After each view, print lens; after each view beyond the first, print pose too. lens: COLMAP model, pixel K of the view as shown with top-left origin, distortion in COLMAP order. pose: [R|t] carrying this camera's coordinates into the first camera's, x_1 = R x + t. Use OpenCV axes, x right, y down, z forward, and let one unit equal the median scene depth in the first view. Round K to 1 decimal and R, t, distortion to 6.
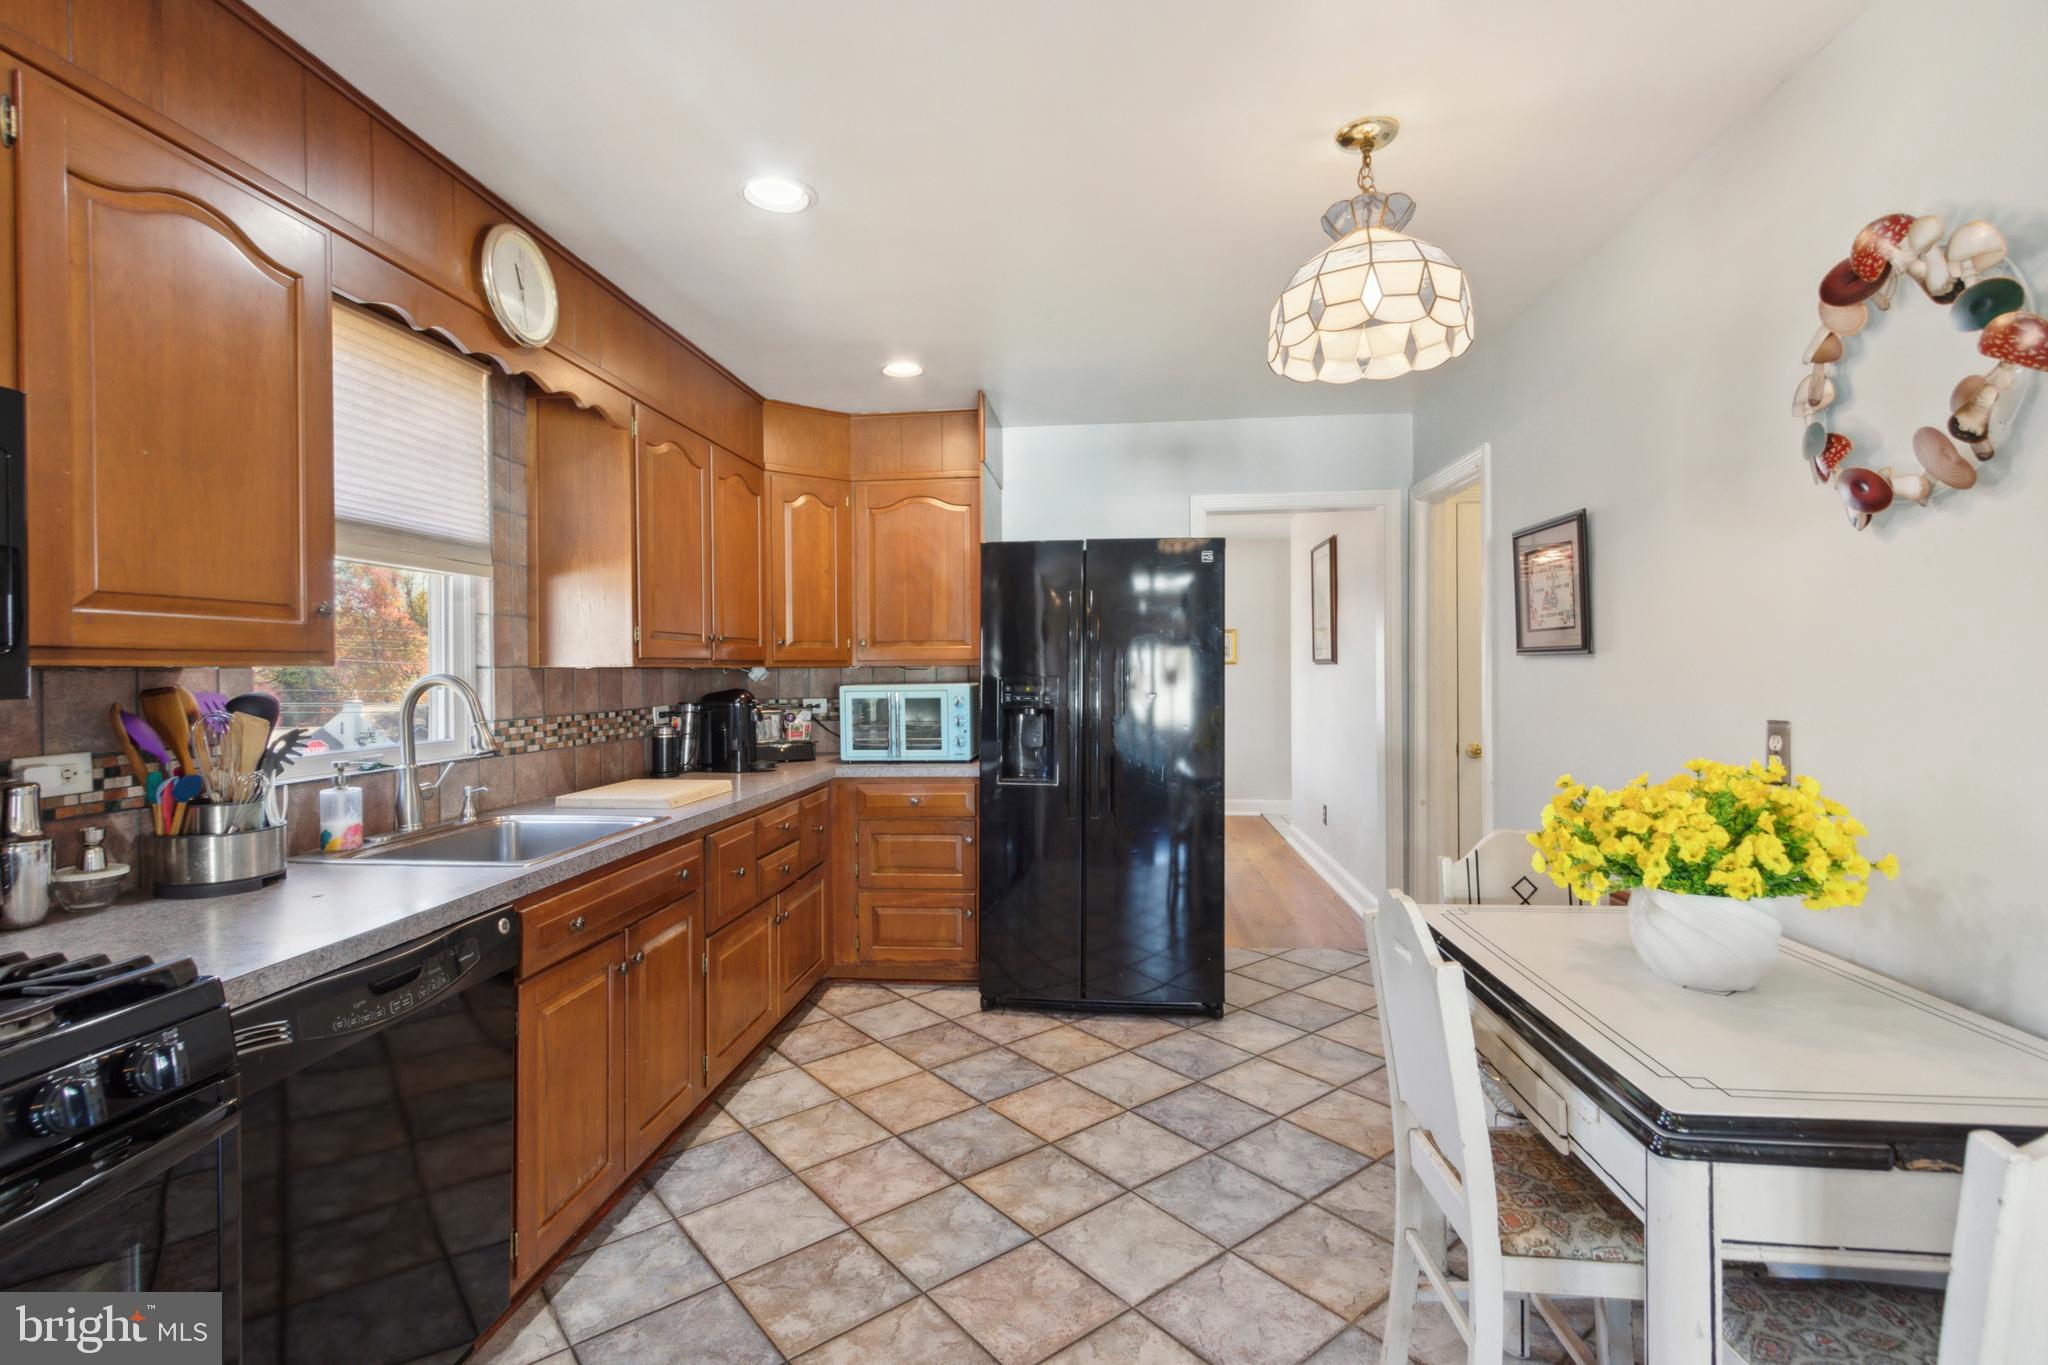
lens RADIAL K [[939.1, 0, 1017.2], [0, 939.1, 681.2], [0, 0, 1]] dist [-0.001153, -0.000389]
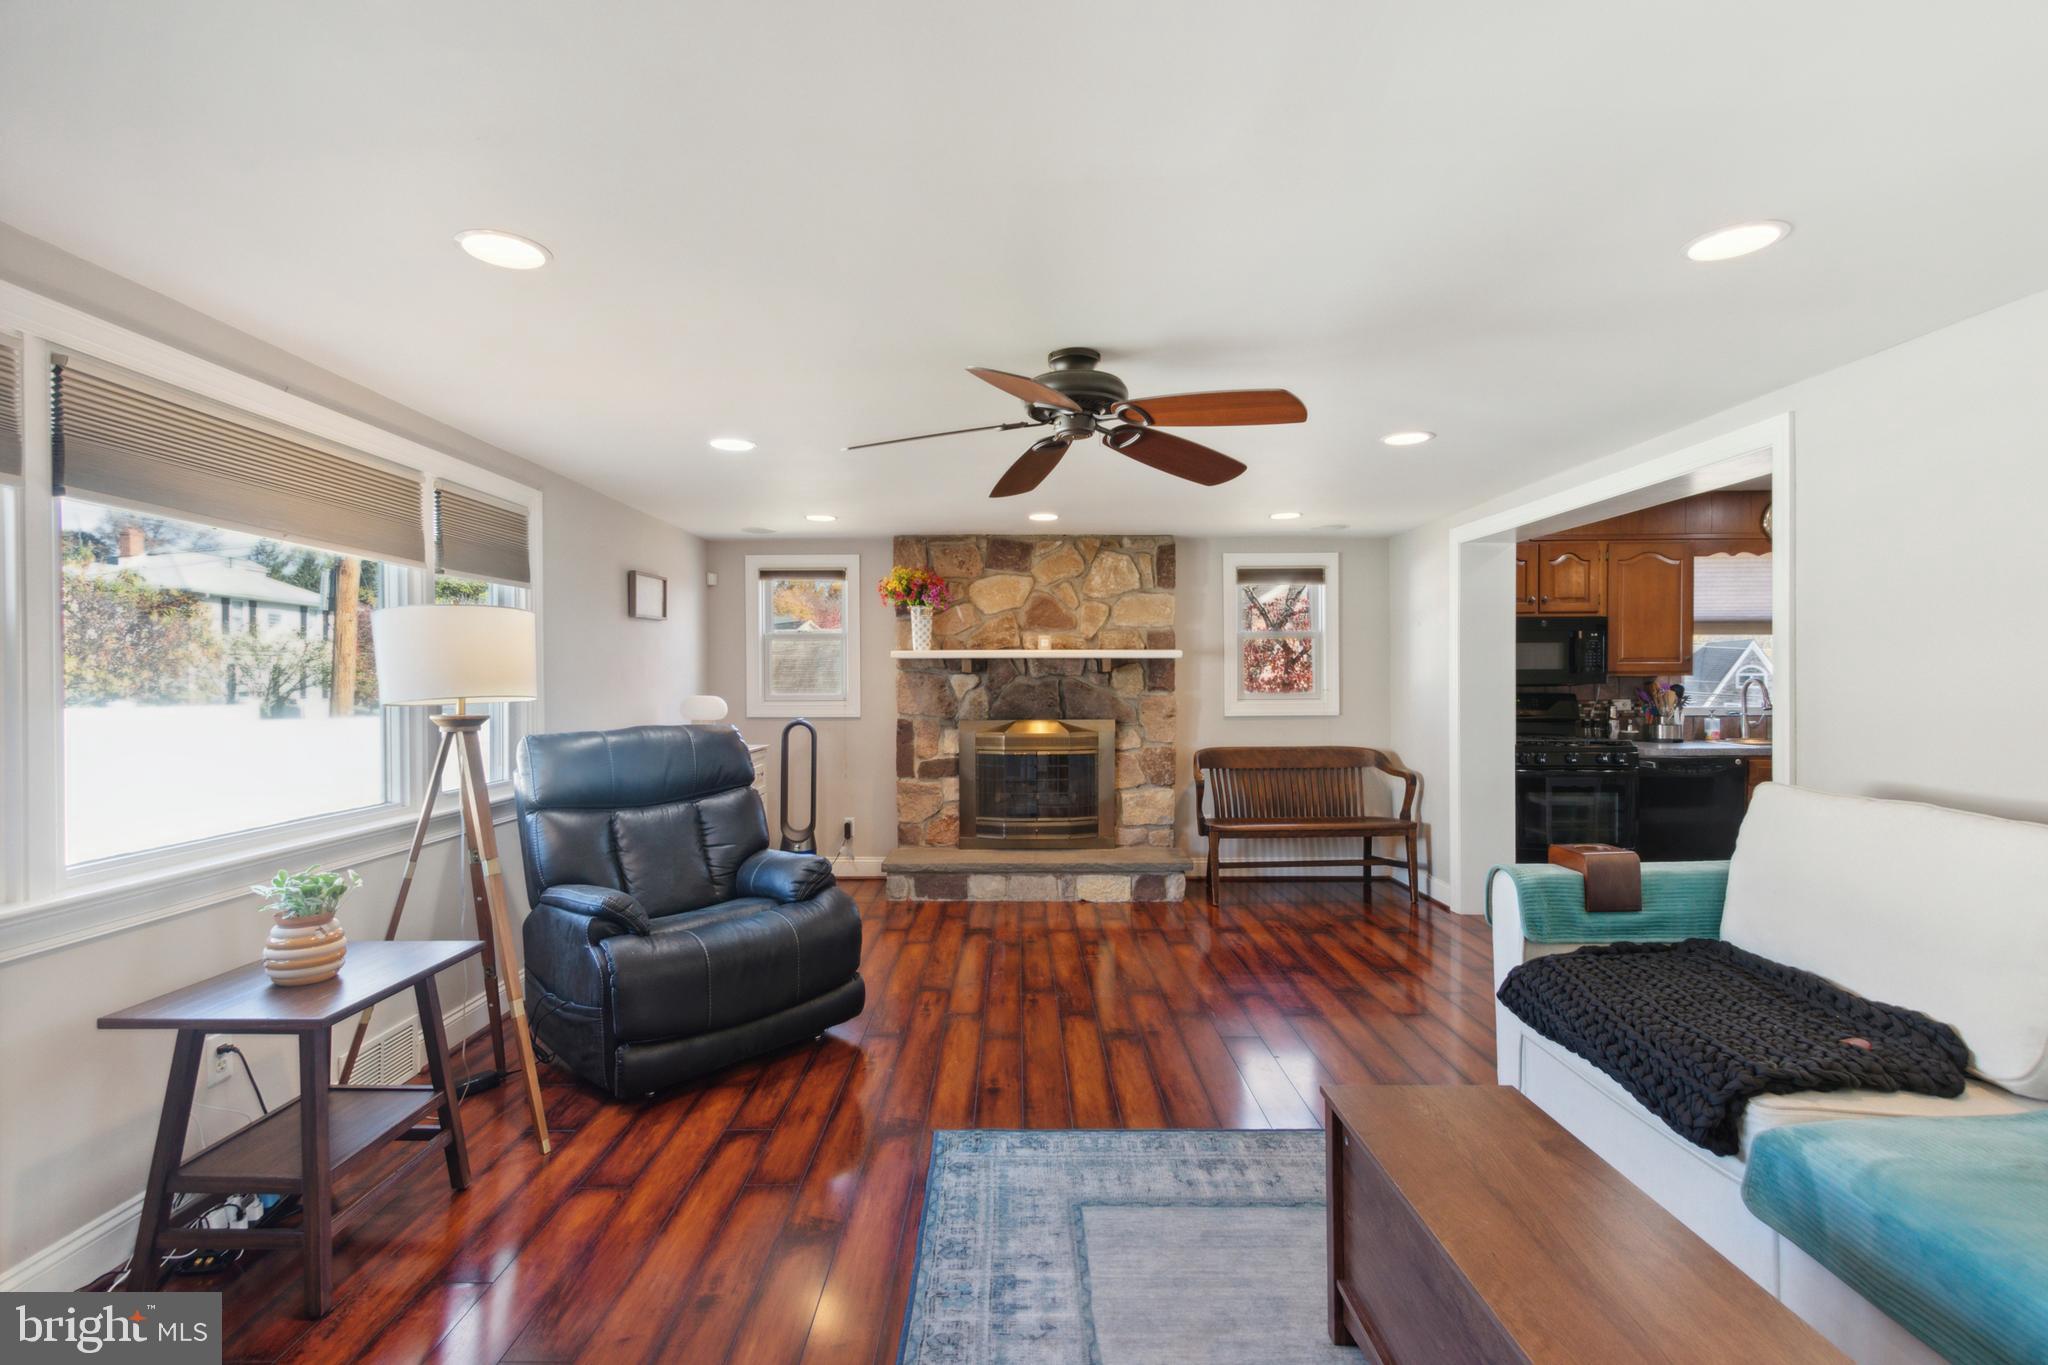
lens RADIAL K [[939.1, 0, 1017.2], [0, 939.1, 681.2], [0, 0, 1]] dist [-0.001153, -0.000389]
pose [[0.097422, 0.003120, -0.995238, 2.341020], [0.005352, 0.999979, 0.003659, -0.020841], [0.995229, -0.005683, 0.097403, -1.682124]]
